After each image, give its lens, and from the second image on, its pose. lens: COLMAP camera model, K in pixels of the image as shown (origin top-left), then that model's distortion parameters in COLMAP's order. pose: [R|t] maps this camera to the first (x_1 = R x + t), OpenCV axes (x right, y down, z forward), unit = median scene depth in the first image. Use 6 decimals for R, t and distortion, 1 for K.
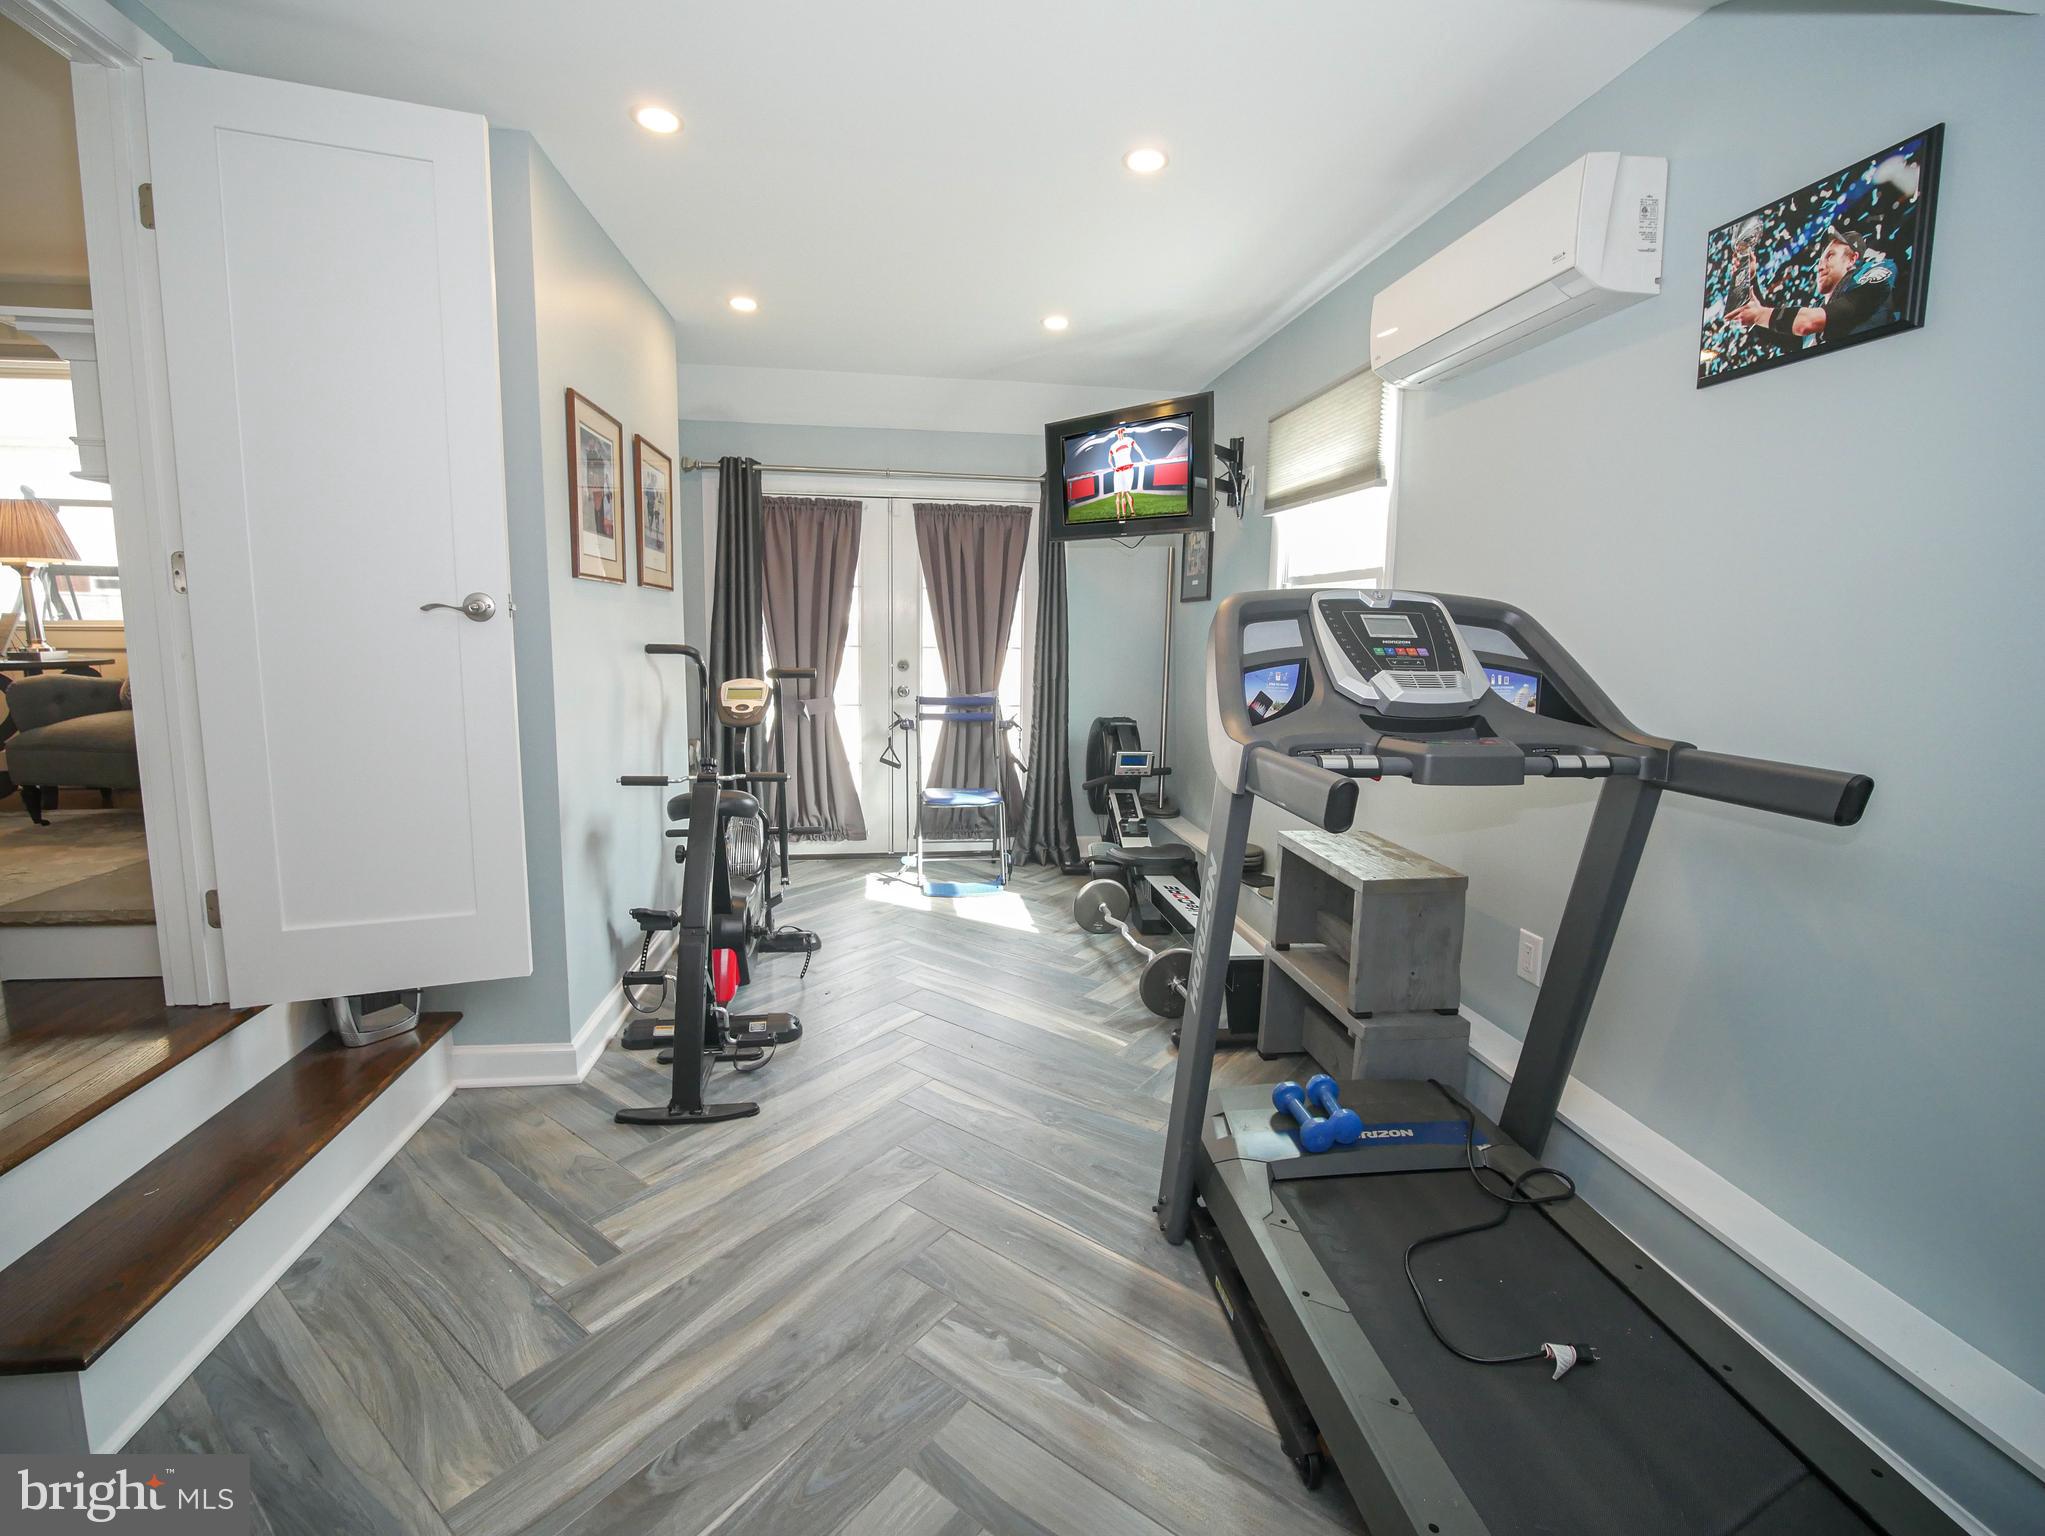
lens RADIAL K [[902.0, 0, 1002.3], [0, 902.0, 761.0], [0, 0, 1]] dist [-0.016448, -0.000299]
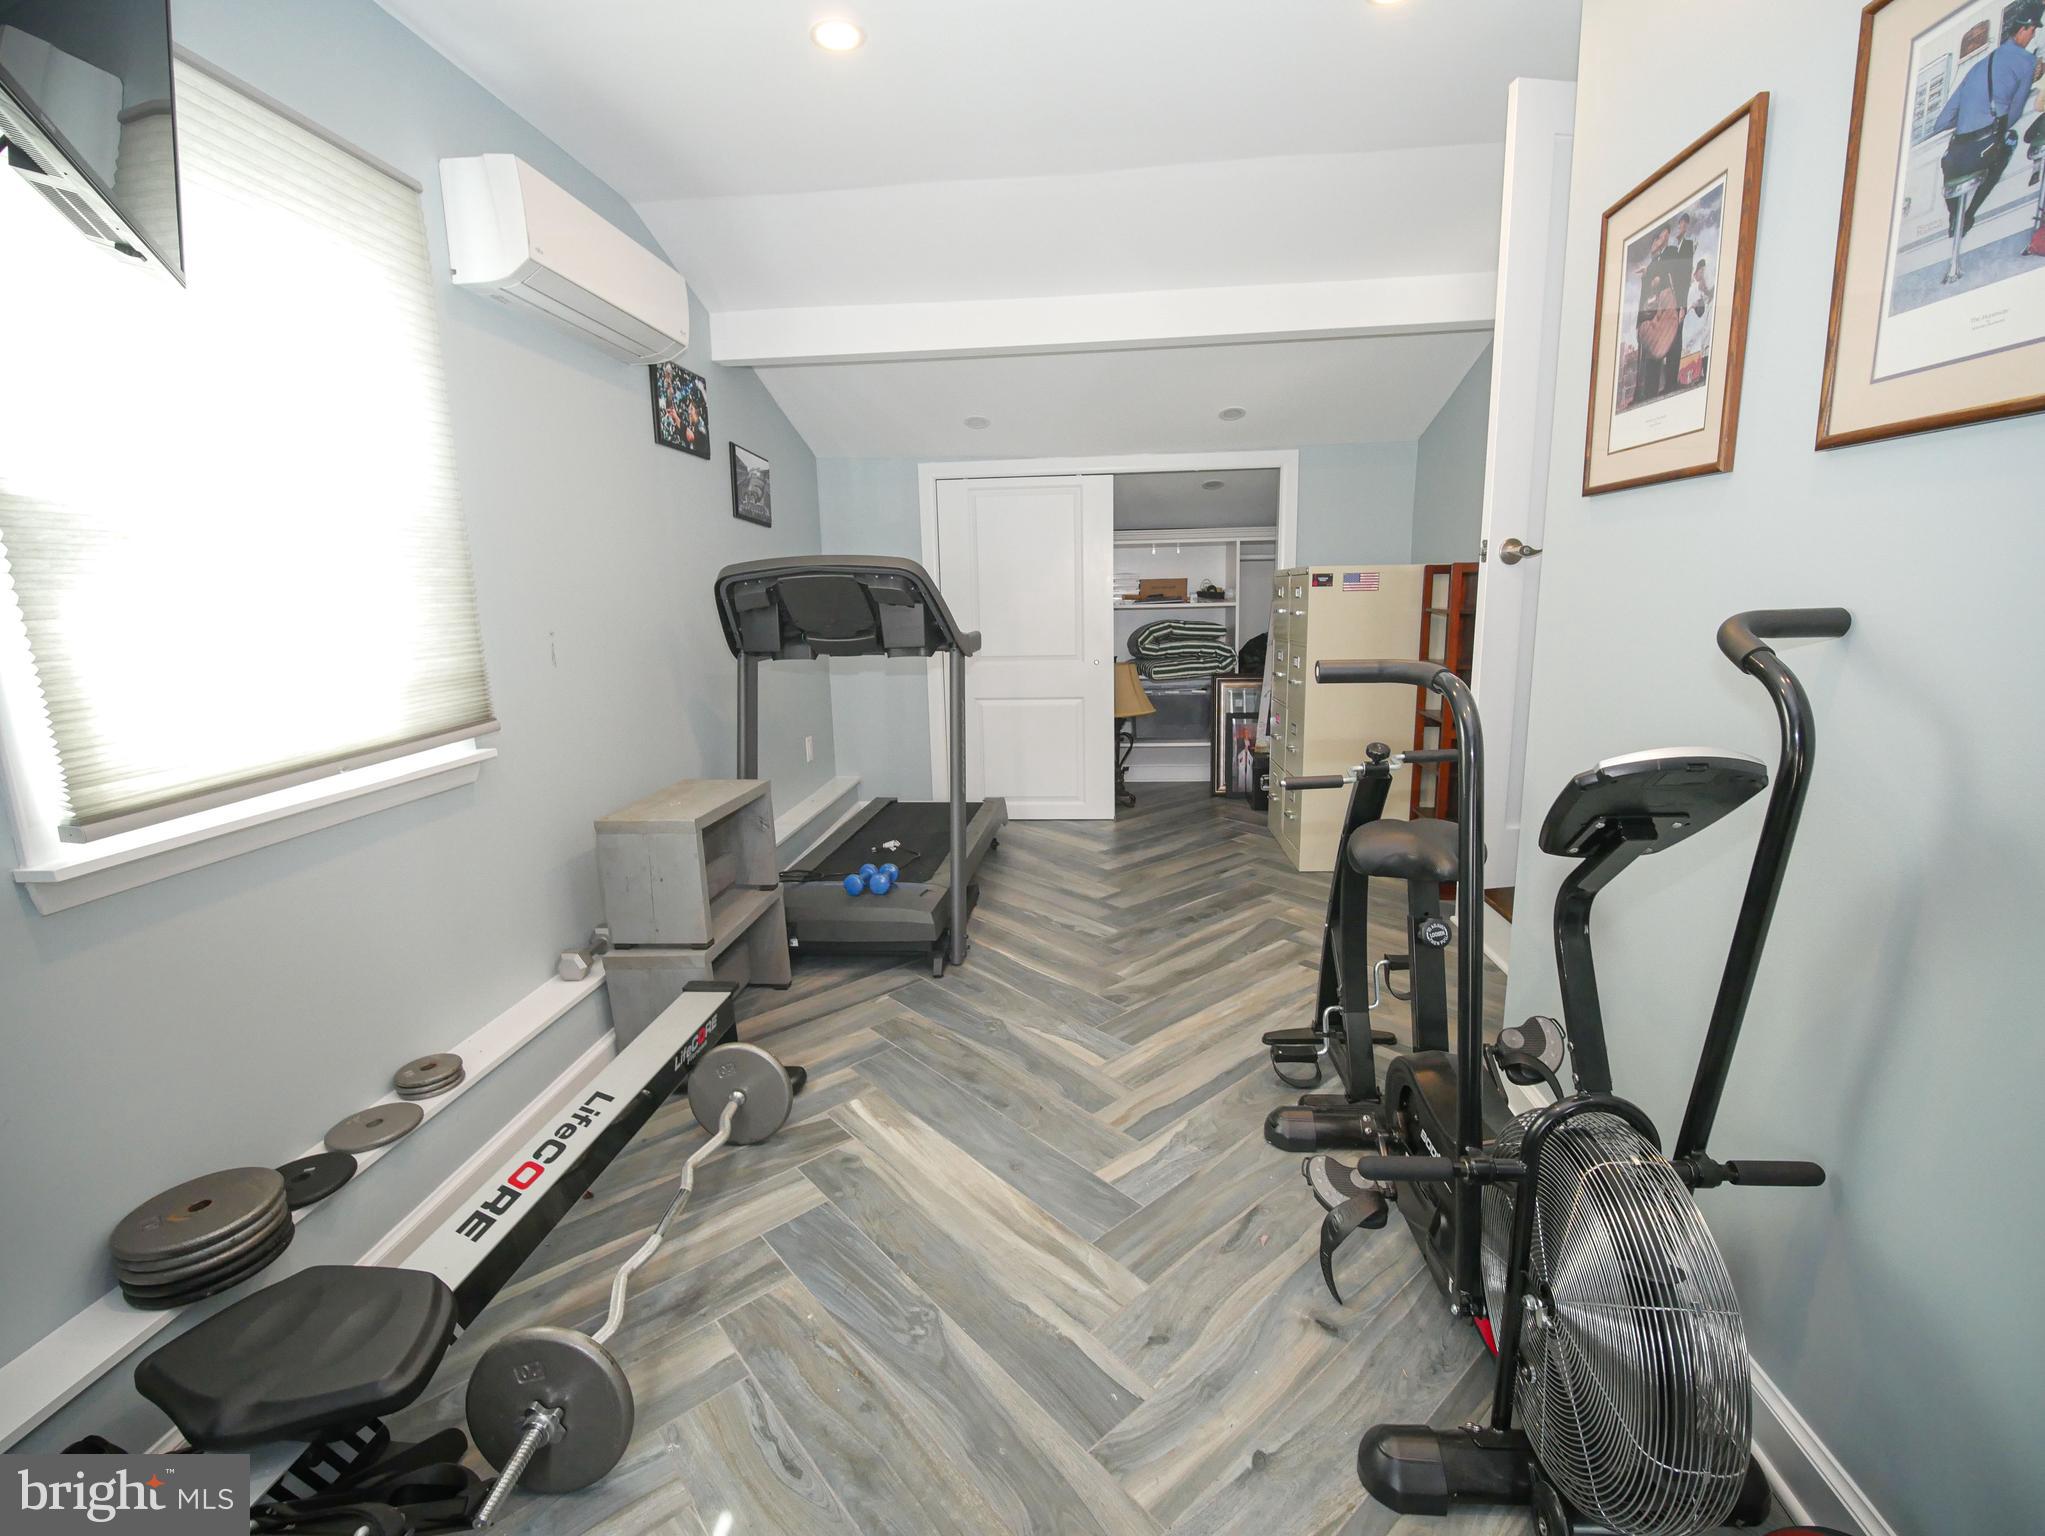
lens RADIAL K [[902.0, 0, 1002.3], [0, 902.0, 761.0], [0, 0, 1]] dist [-0.016448, -0.000299]
pose [[-0.973623, -0.026873, 0.226577, -0.207938], [0.048036, 0.946641, 0.318691, -0.278960], [-0.223051, 0.321169, -0.920380, 1.997394]]
